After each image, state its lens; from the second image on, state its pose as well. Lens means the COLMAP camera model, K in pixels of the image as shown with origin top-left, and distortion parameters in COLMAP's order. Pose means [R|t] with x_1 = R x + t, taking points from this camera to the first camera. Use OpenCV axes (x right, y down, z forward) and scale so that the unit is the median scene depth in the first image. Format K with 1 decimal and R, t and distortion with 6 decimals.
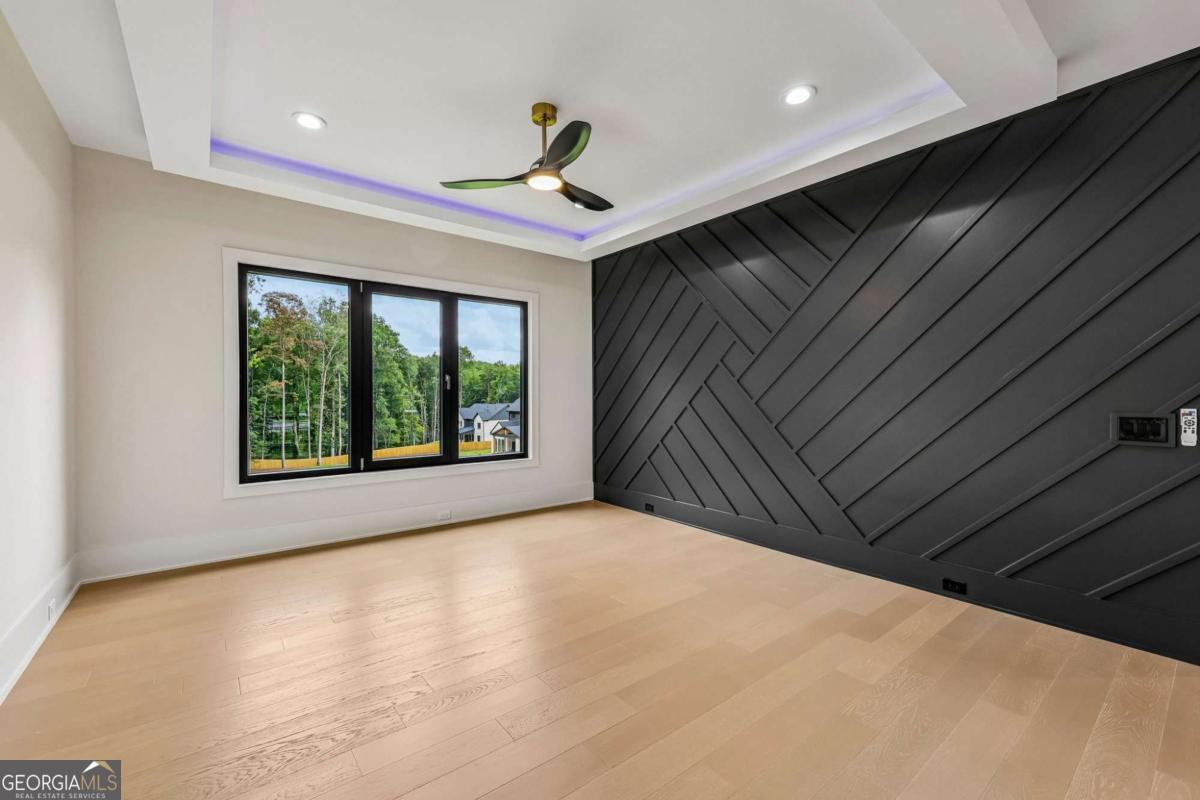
lens RADIAL K [[493.5, 0, 584.6], [0, 493.5, 394.8], [0, 0, 1]] dist [0.005869, -0.000024]
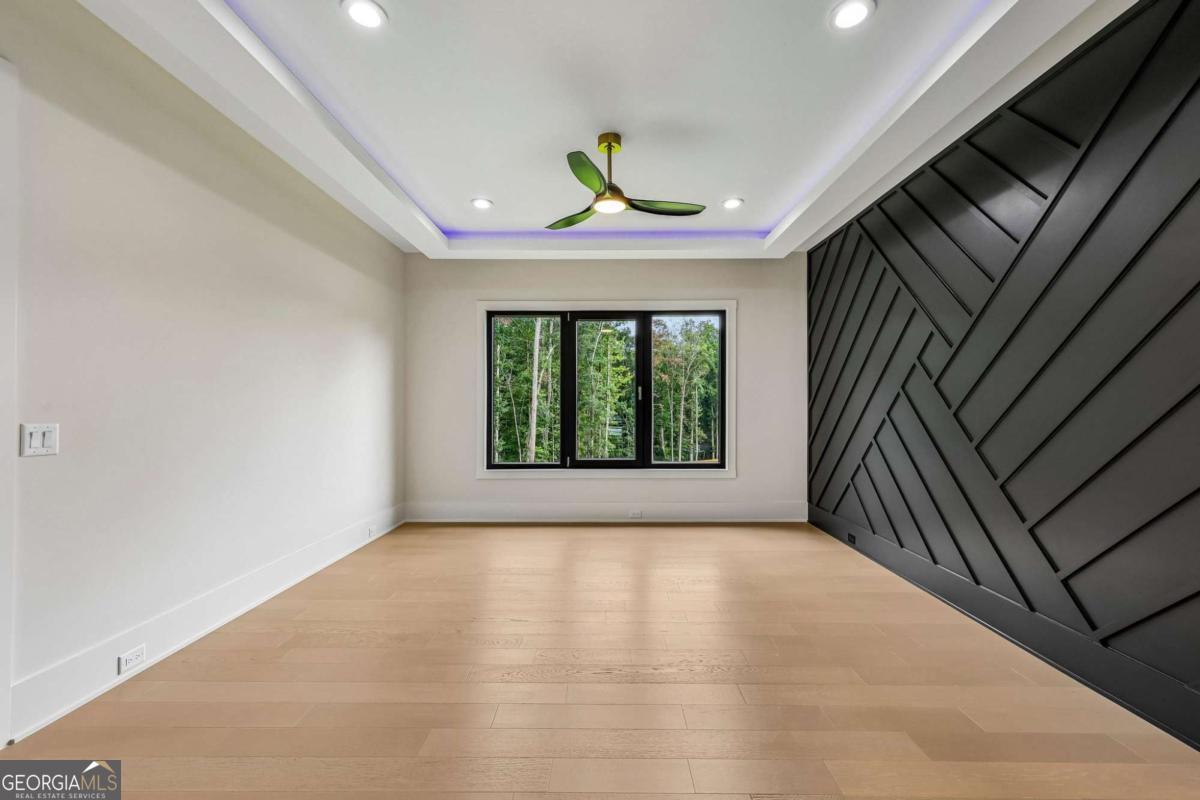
lens RADIAL K [[489.6, 0, 594.3], [0, 489.6, 404.0], [0, 0, 1]] dist [0.000110, -0.000182]
pose [[0.782839, -0.005379, -0.622201, 0.265189], [0.003511, 0.999985, -0.004228, 0.002240], [0.622214, 0.001125, 0.782846, 0.071160]]
